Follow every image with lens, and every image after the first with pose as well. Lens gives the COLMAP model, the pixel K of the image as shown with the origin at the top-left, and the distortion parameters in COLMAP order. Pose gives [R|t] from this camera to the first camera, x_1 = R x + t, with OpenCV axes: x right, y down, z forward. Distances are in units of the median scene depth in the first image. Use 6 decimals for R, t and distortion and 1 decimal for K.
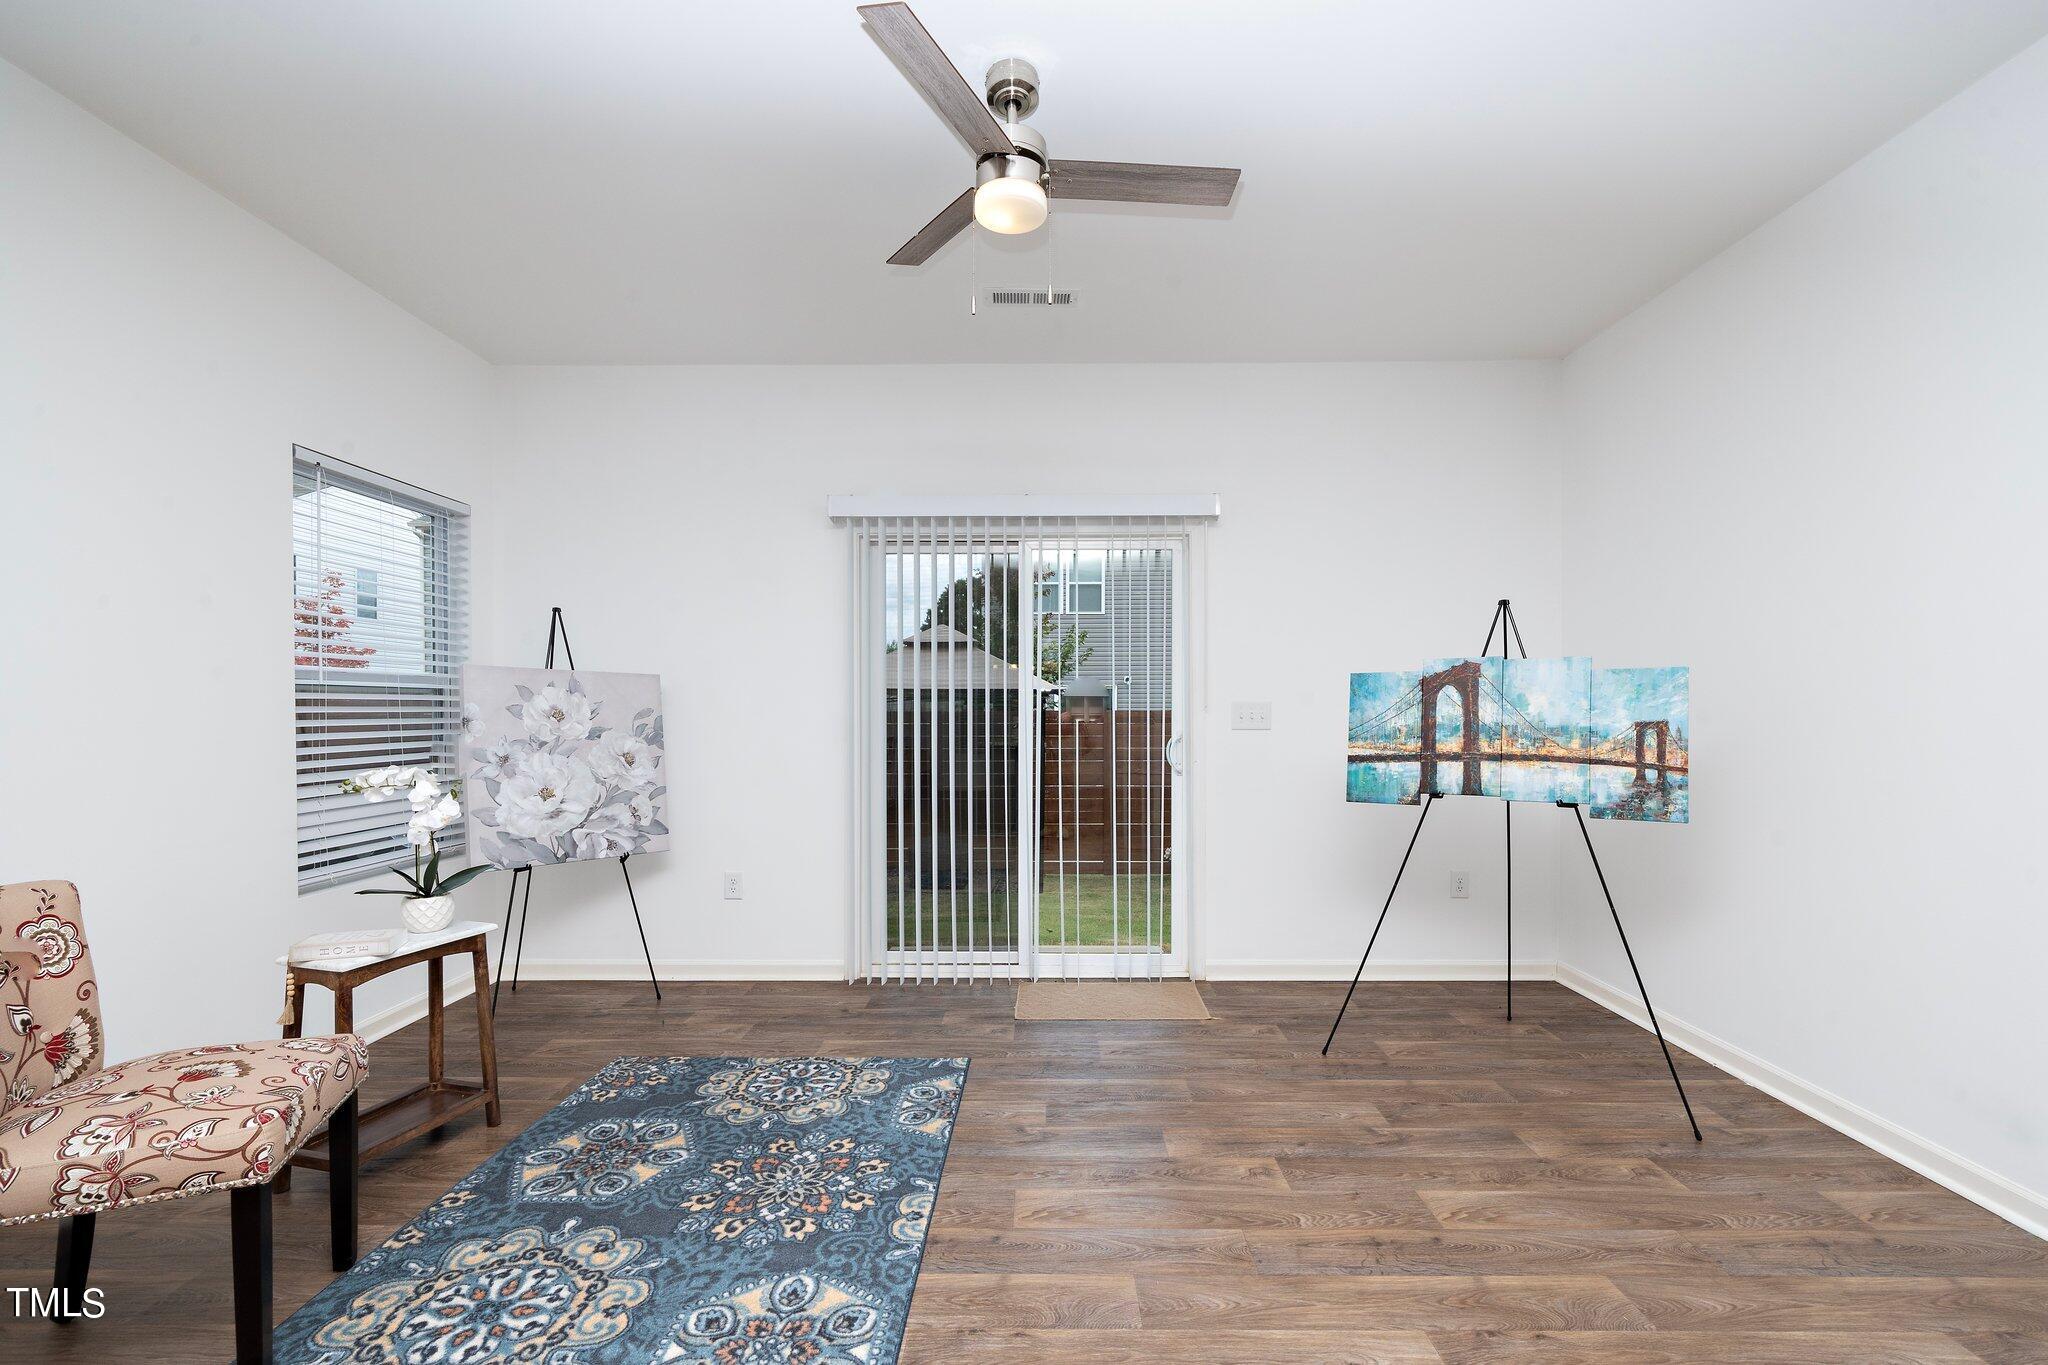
lens RADIAL K [[876.7, 0, 1040.2], [0, 876.7, 717.5], [0, 0, 1]] dist [-0.001635, -0.000281]
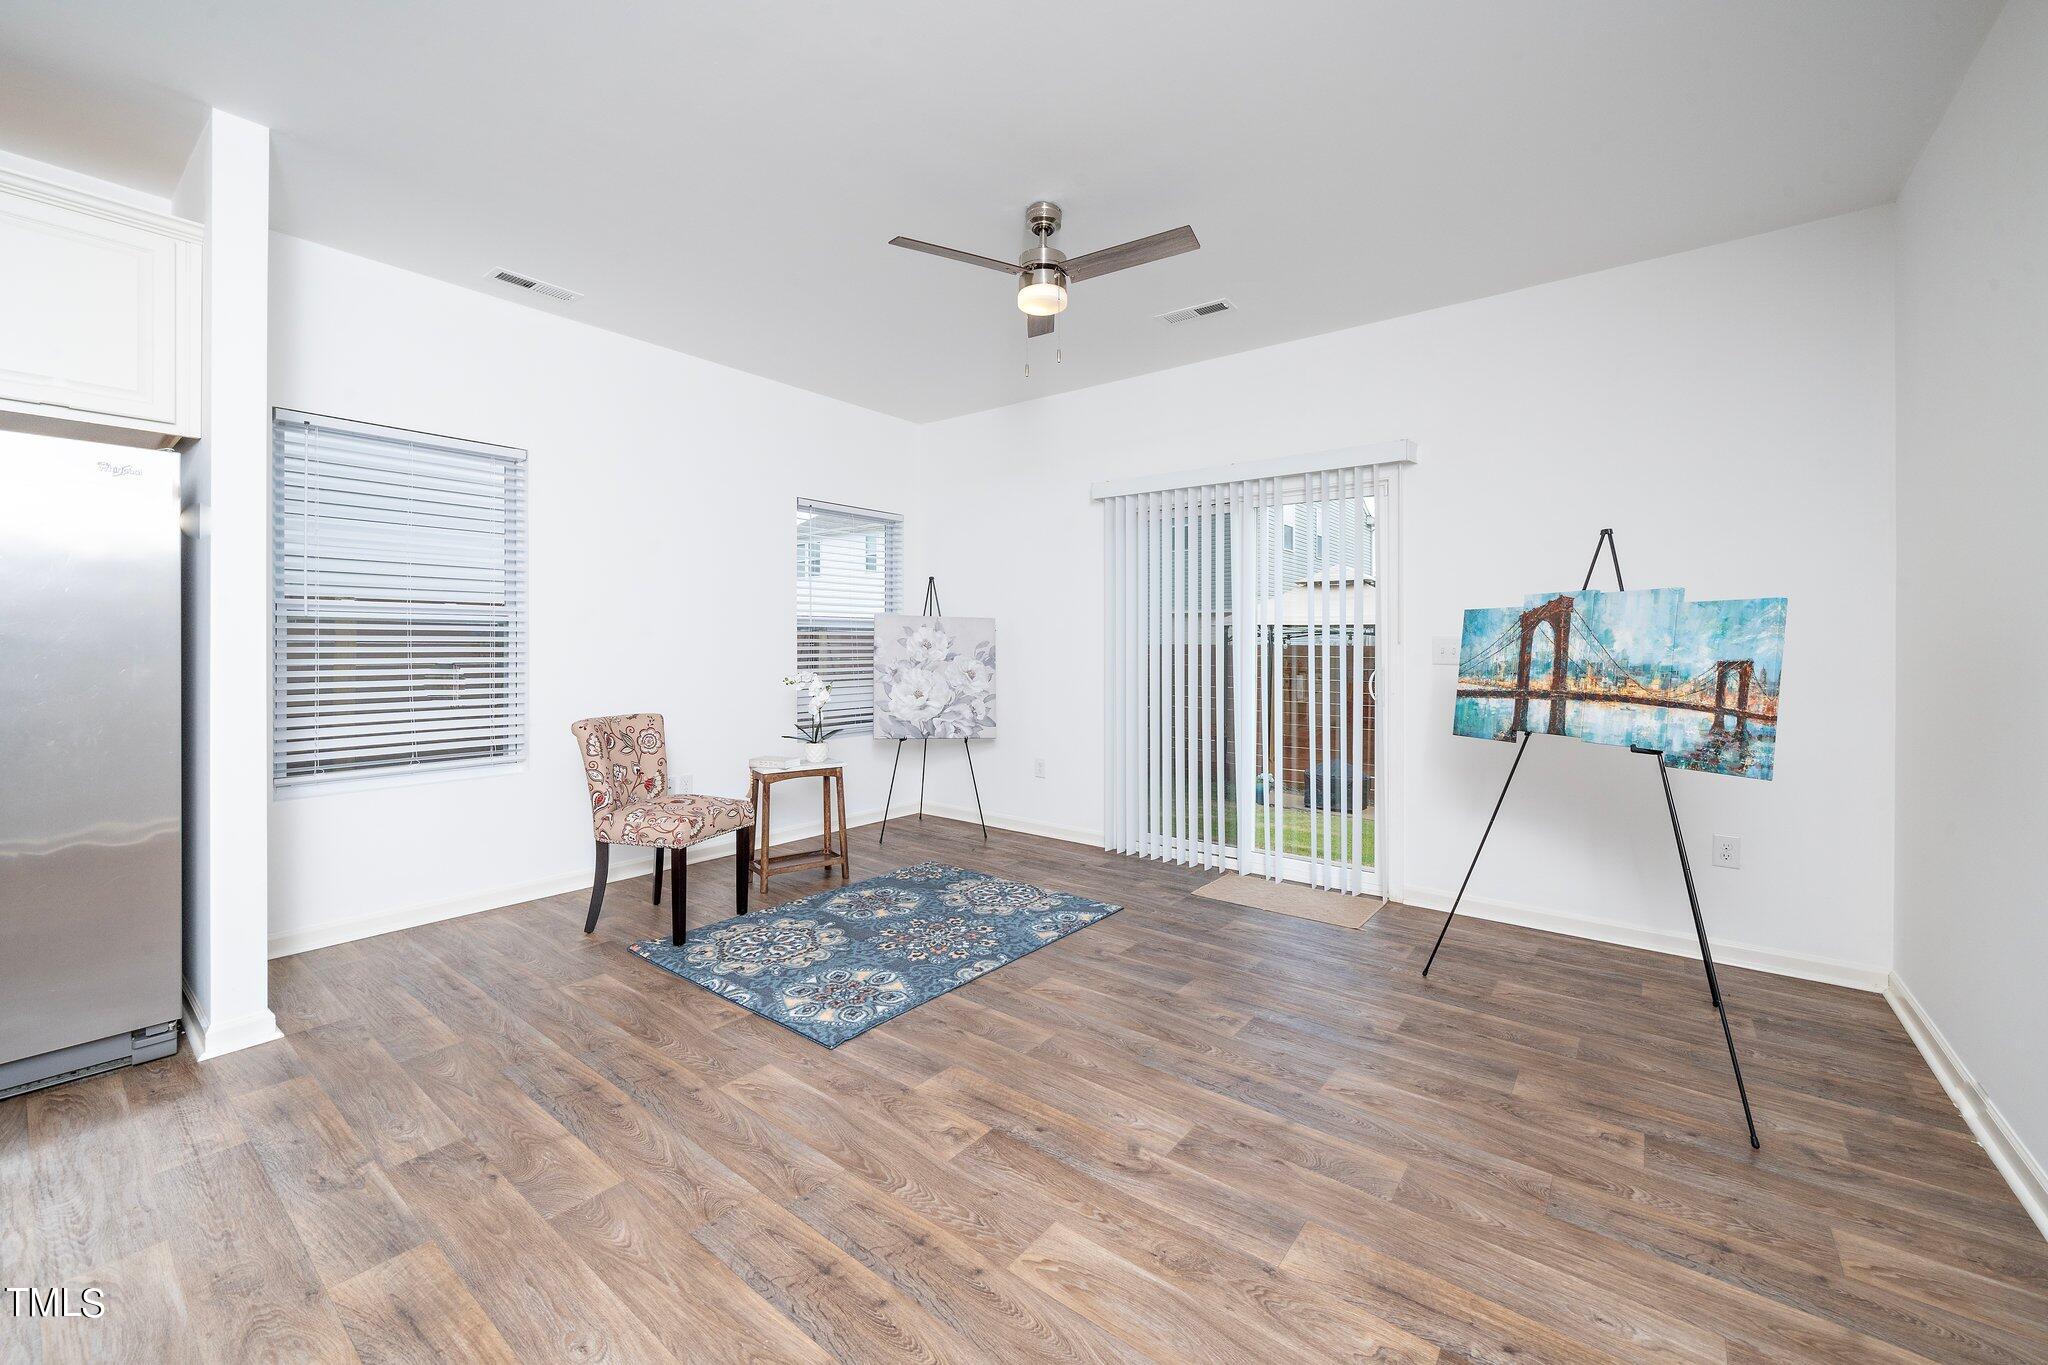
lens RADIAL K [[812.9, 0, 1017.5], [0, 812.9, 640.5], [0, 0, 1]] dist [-0.001640, -0.000219]
pose [[0.789065, 0.003977, -0.614297, 0.577386], [-0.011370, 0.999902, -0.008132, -0.001191], [0.614204, 0.013401, 0.789033, -0.071537]]
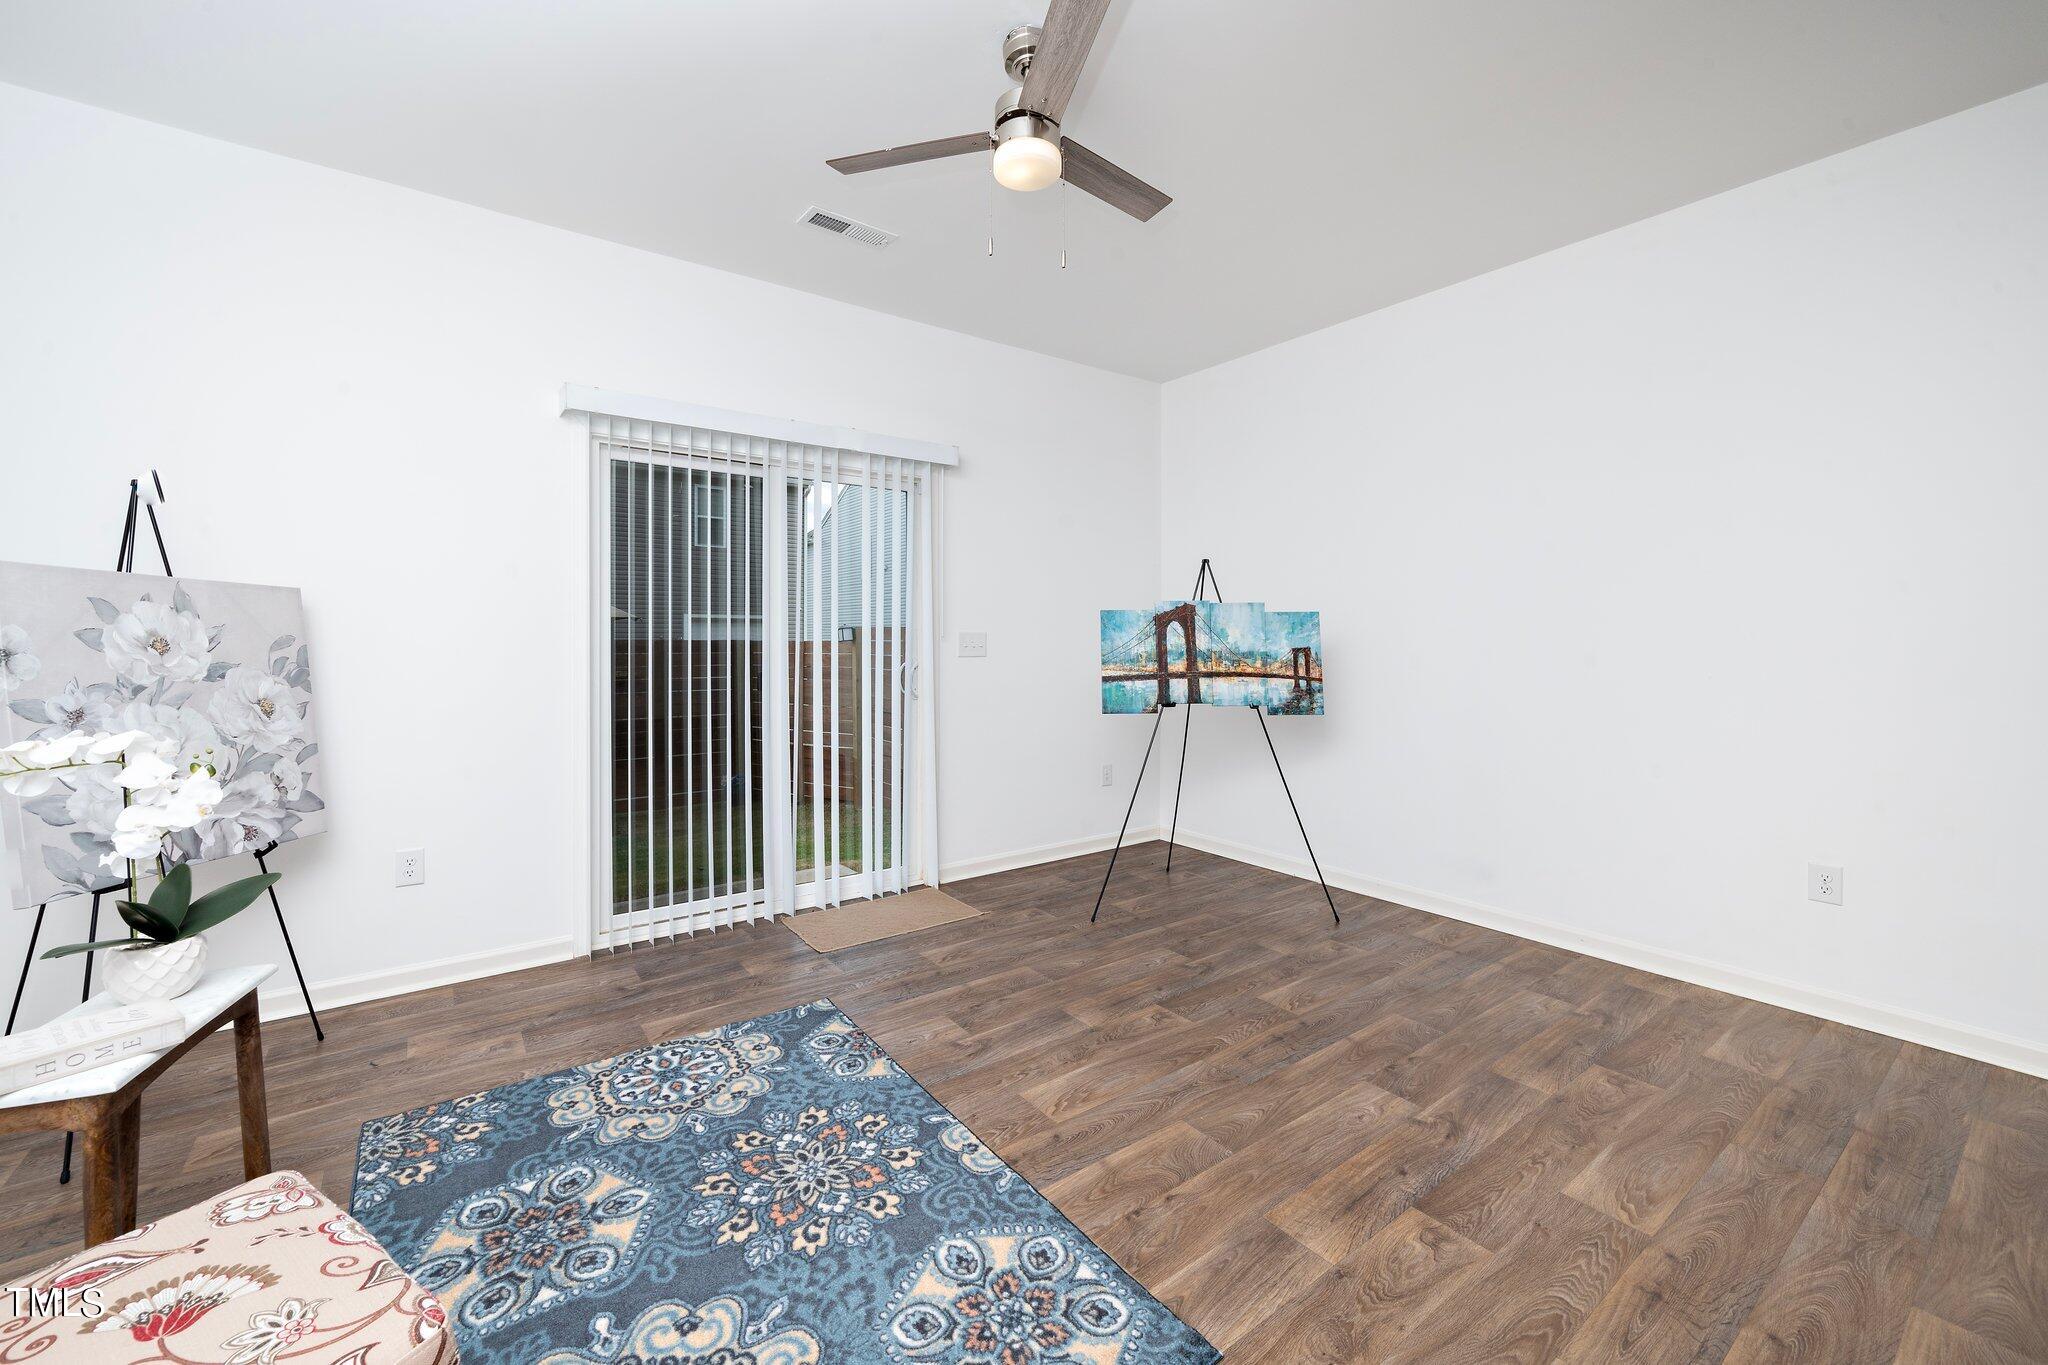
lens RADIAL K [[809.9, 0, 1003.5], [0, 809.9, 643.0], [0, 0, 1]] dist [-0.002359, -0.000262]
pose [[0.808619, -0.000068, 0.588332, -0.475682], [0.002981, 0.999988, -0.003982, 0.000208], [-0.588325, 0.004974, 0.808610, 0.170382]]
